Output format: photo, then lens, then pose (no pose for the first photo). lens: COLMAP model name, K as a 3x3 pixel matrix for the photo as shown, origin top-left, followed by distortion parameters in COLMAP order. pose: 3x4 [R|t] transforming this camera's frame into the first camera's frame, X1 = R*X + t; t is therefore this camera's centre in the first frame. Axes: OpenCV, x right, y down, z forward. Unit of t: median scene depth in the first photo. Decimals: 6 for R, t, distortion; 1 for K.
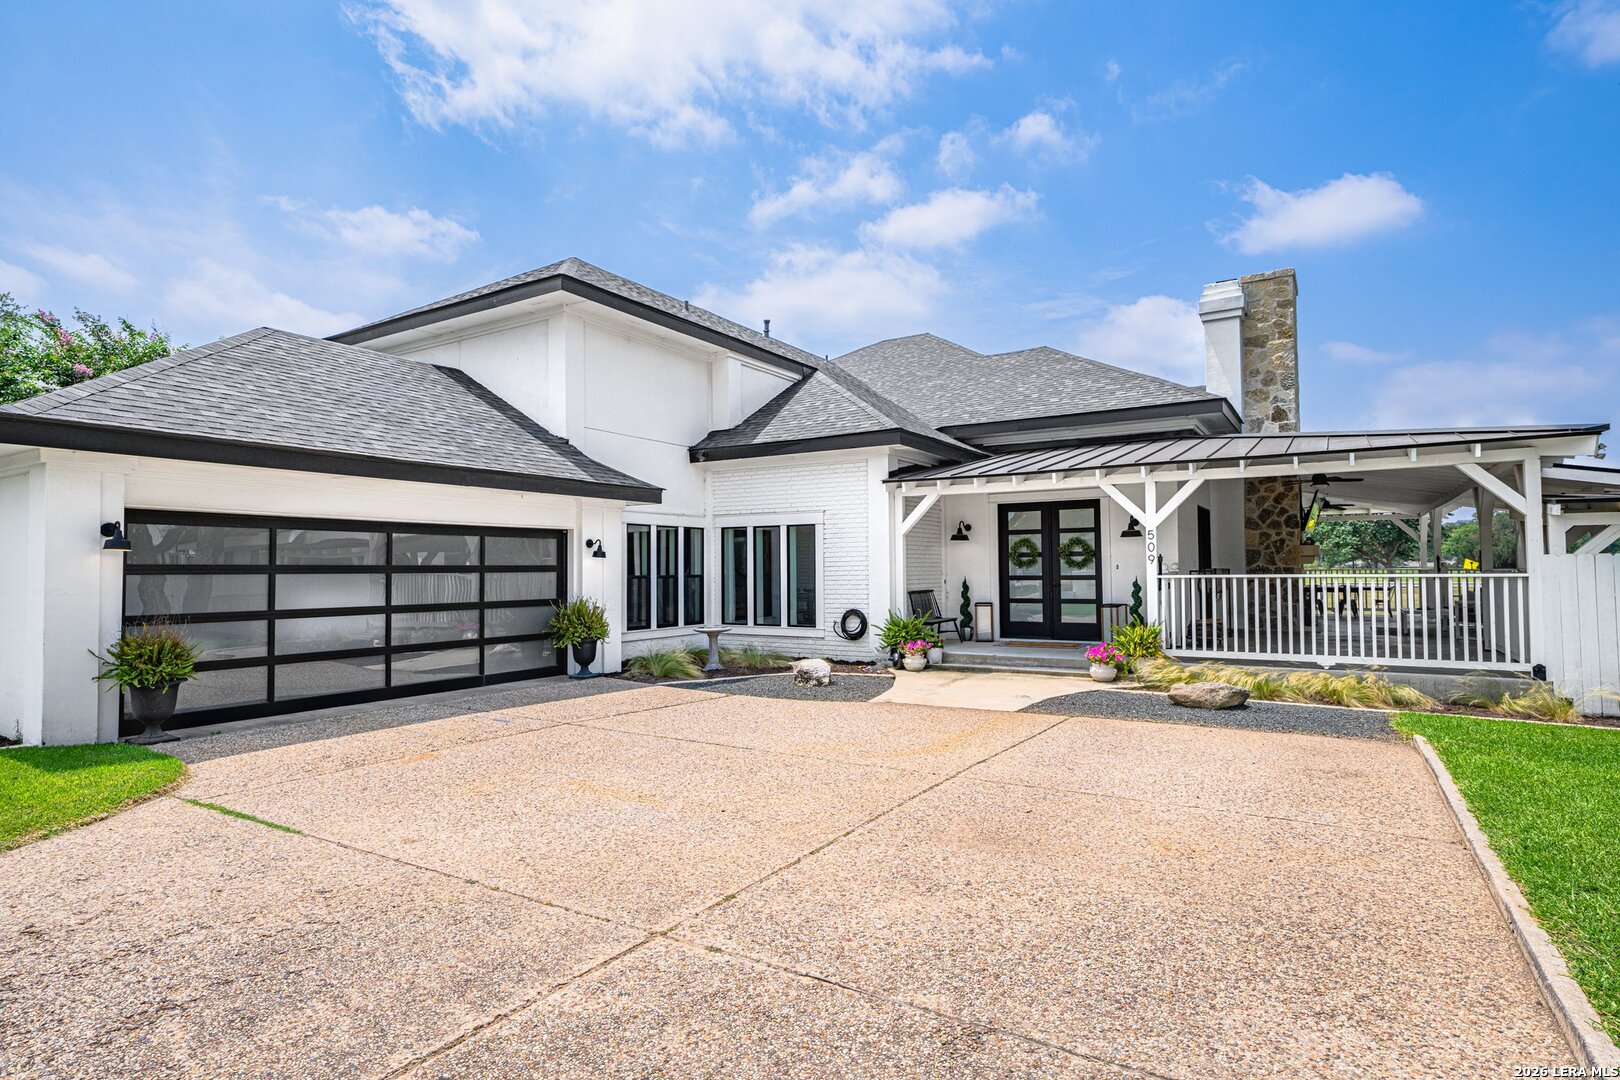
lens RADIAL K [[856.8, 0, 810.0], [0, 856.8, 540.0], [0, 0, 1]] dist [0.000479, -0.000091]
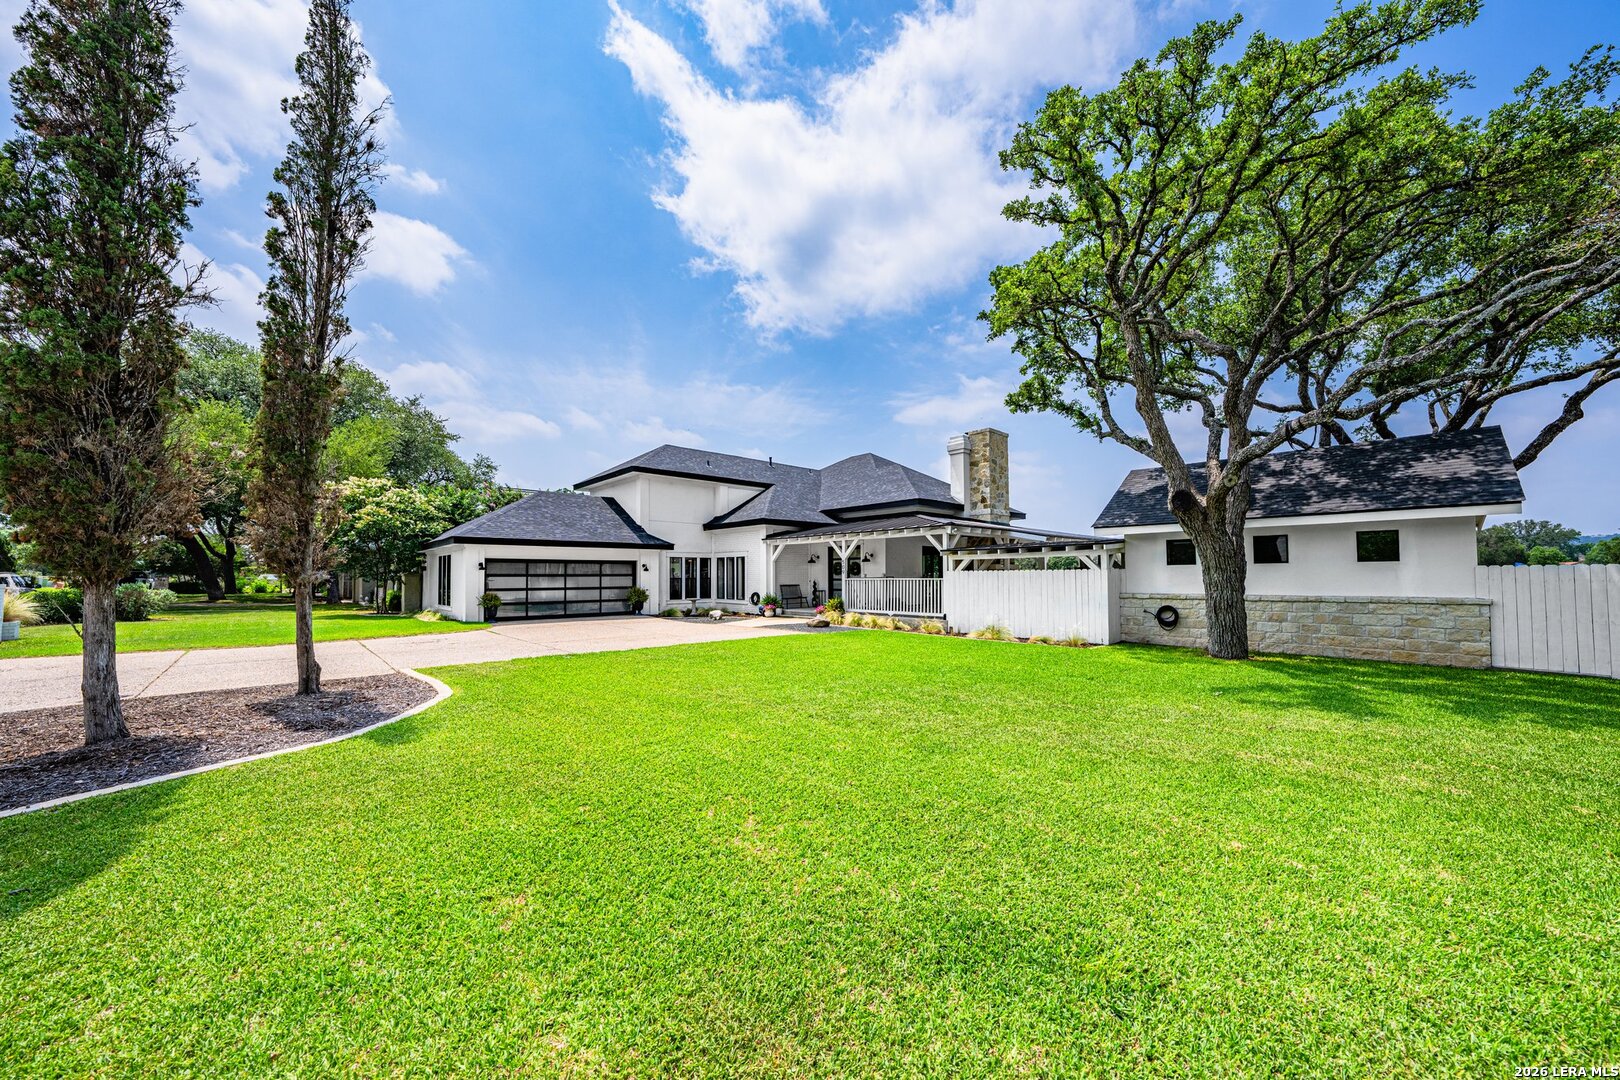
lens RADIAL K [[579.0, 0, 810.1], [0, 579.0, 557.4], [0, 0, 1]] dist [-0.000069, -0.000001]
pose [[0.964634, -0.005802, -0.263530, 0.640210], [0.007348, 0.999961, 0.004883, -0.024486], [0.263491, -0.006646, 0.964639, -0.544869]]
